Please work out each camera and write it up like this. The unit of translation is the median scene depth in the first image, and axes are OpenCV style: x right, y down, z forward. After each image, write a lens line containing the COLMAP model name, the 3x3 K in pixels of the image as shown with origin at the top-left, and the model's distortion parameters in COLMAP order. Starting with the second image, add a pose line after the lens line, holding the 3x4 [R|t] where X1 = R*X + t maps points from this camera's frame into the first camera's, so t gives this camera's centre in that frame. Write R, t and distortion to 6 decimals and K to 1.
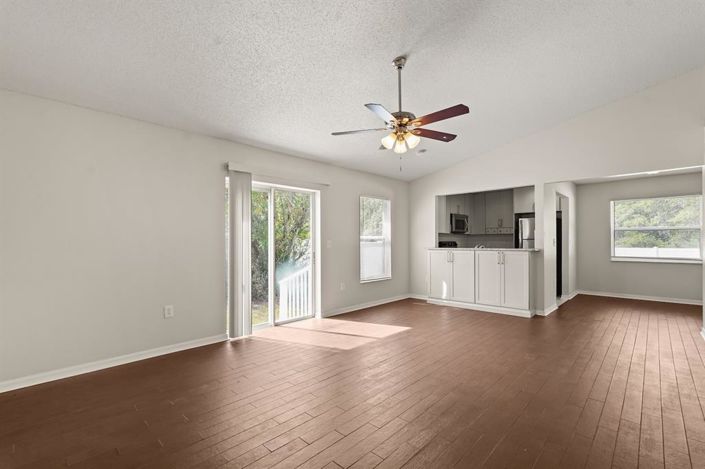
lens RADIAL K [[315.9, 0, 349.8], [0, 315.9, 241.1], [0, 0, 1]] dist [0.004133, 0.000905]
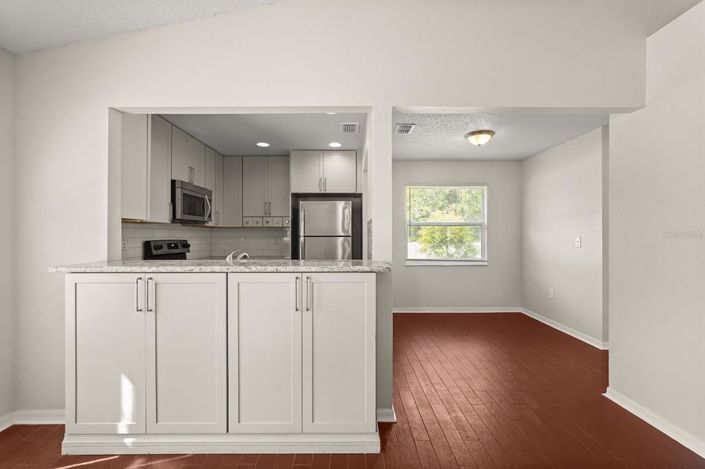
lens RADIAL K [[315.9, 0, 351.6], [0, 315.9, 238.5], [0, 0, 1]] dist [0.004133, 0.000905]
pose [[0.723502, -0.003886, 0.690312, 0.211073], [-0.001646, 0.999972, 0.007354, -0.006336], [-0.690321, -0.006457, 0.723475, 0.540153]]
